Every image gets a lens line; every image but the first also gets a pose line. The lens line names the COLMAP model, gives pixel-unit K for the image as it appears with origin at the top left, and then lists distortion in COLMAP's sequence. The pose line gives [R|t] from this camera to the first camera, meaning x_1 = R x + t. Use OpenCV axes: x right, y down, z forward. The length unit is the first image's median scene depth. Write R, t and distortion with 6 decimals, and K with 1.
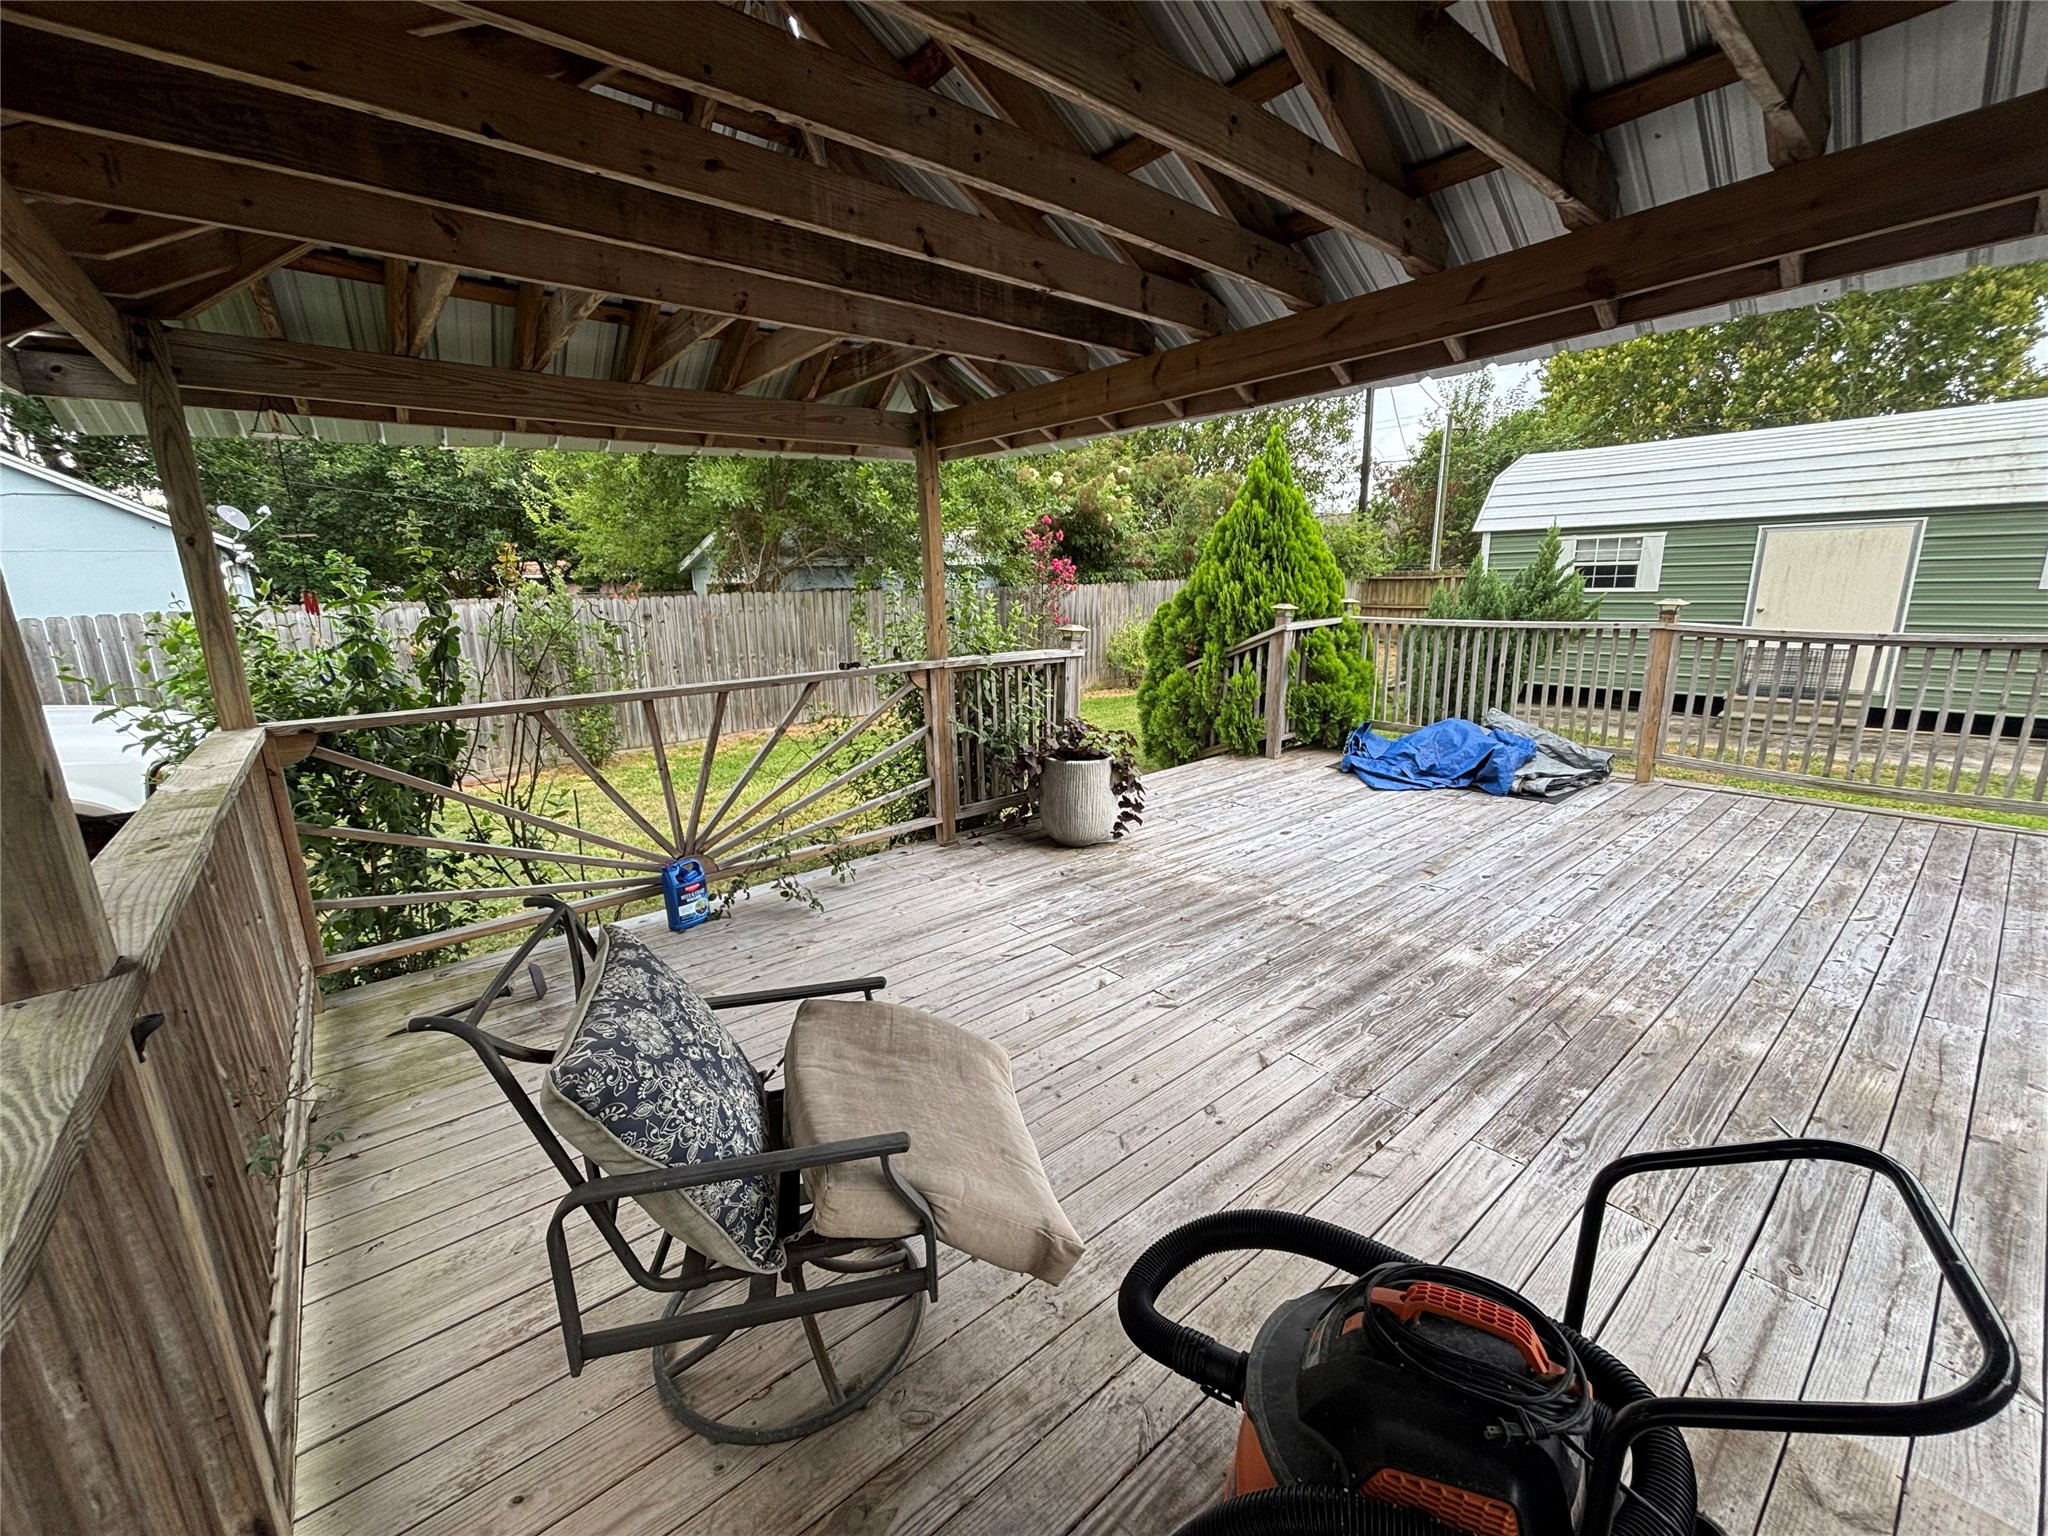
lens RADIAL K [[819.8, 0, 1020.7], [0, 819.8, 771.1], [0, 0, 1]] dist [-0.002848, 0.002811]
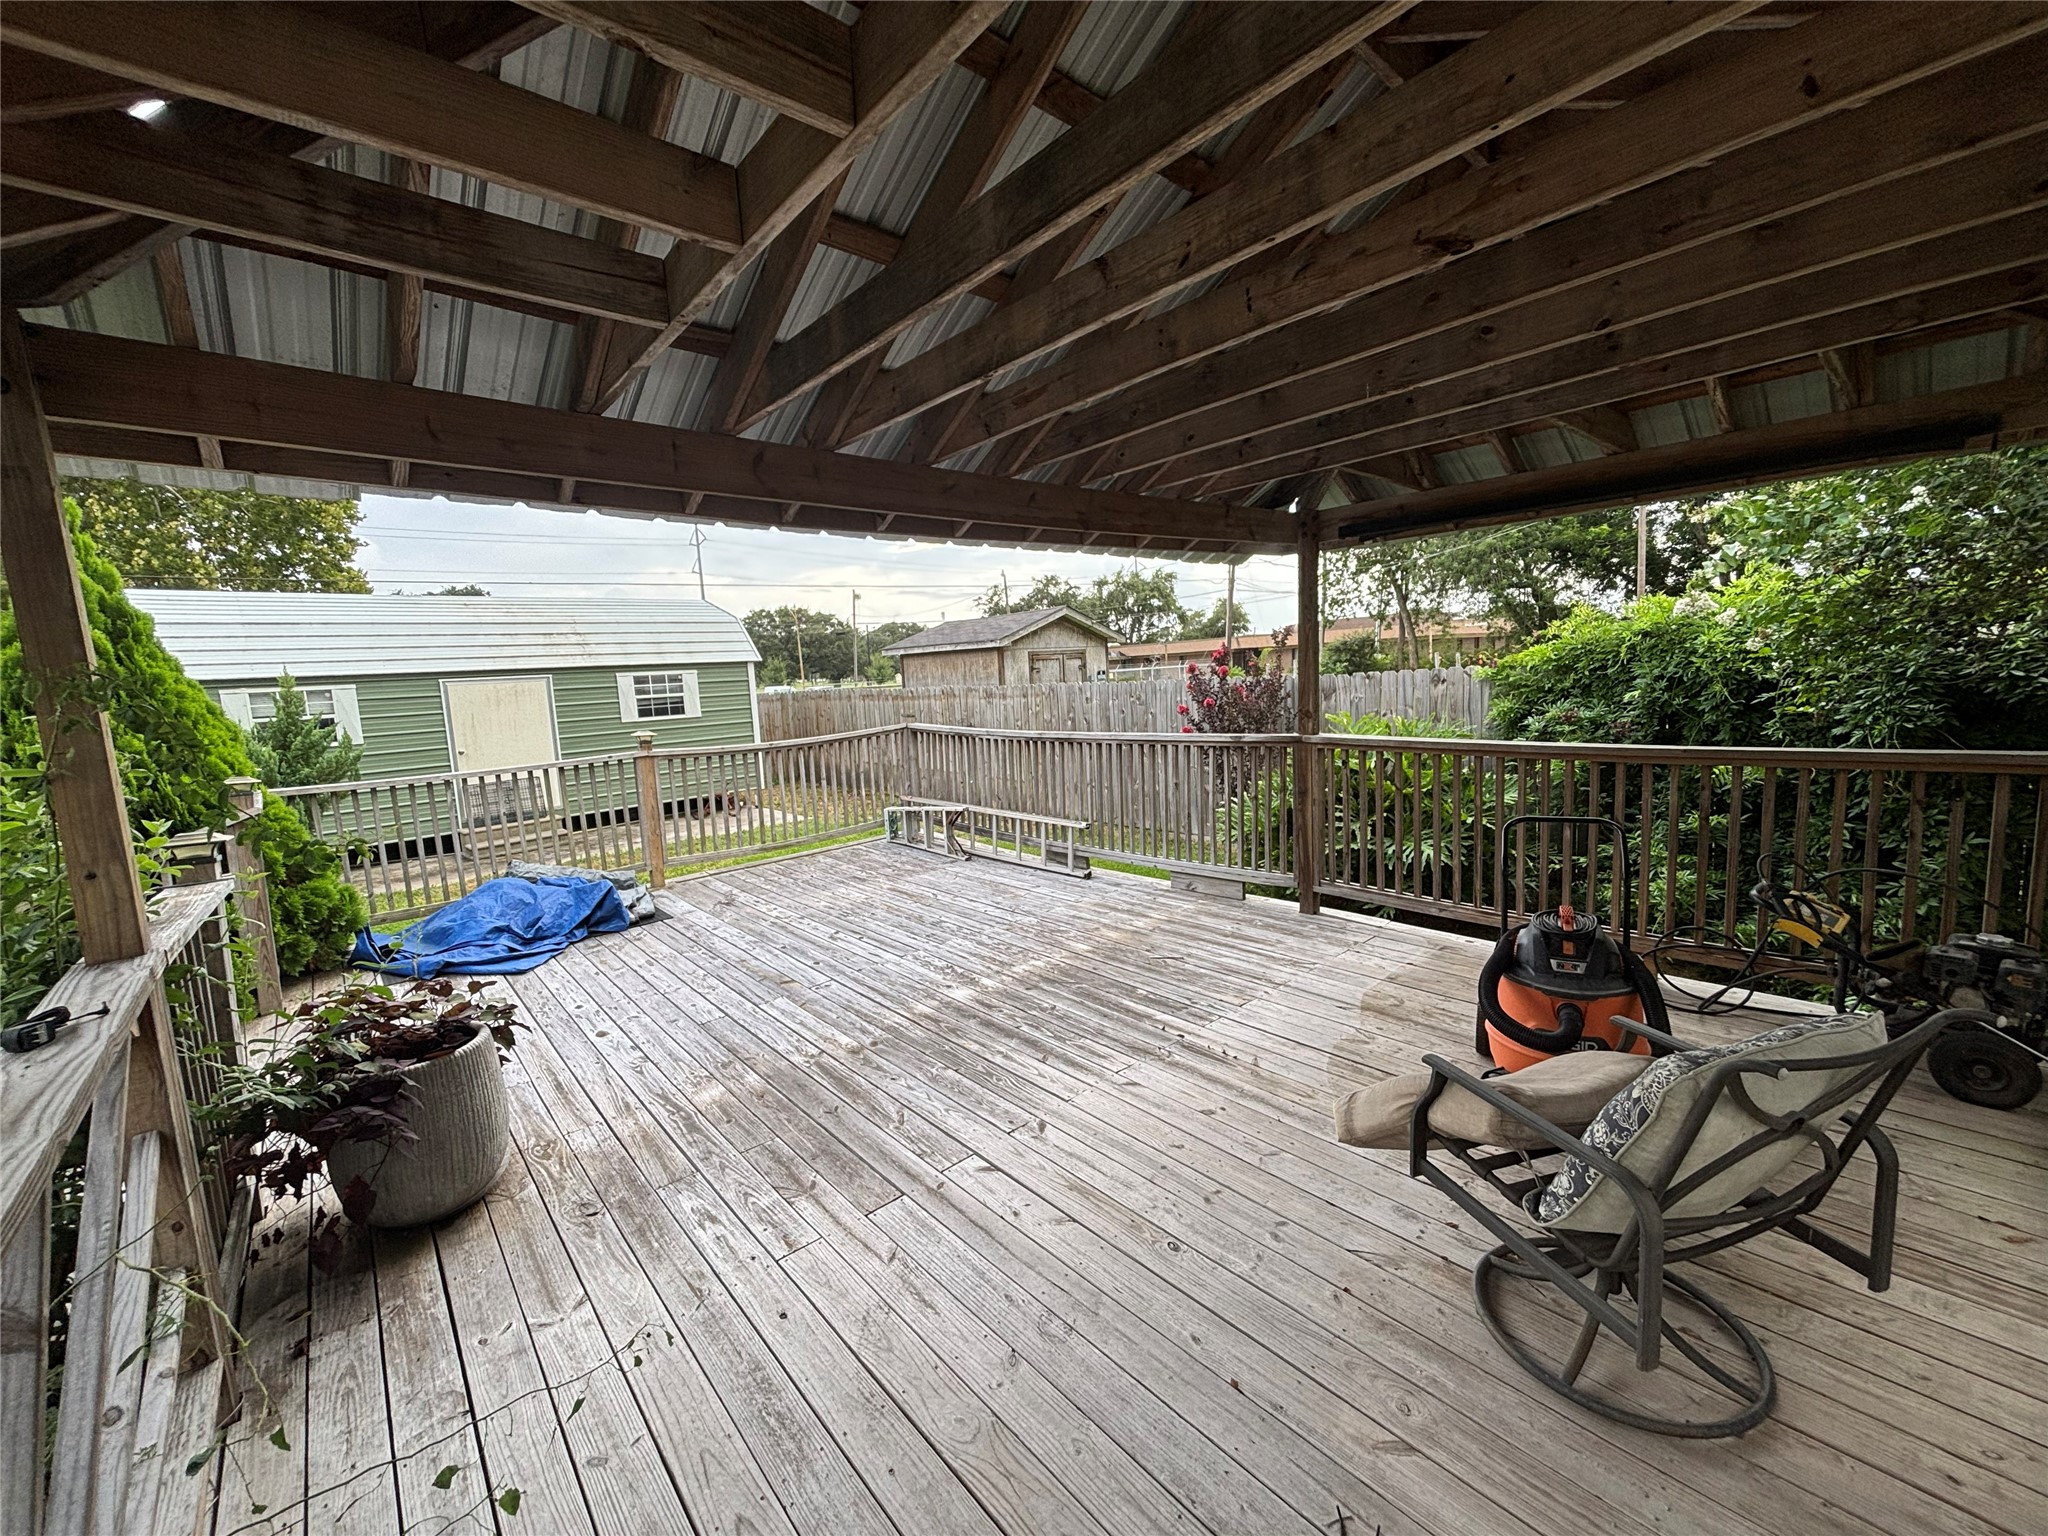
lens RADIAL K [[819.8, 0, 1024.6], [0, 819.8, 773.7], [0, 0, 1]] dist [-0.002848, 0.002811]
pose [[-0.035499, -0.096314, 0.994718, -0.458441], [0.285385, 0.952921, 0.102452, -0.130582], [-0.957755, 0.287514, -0.006342, 0.566971]]
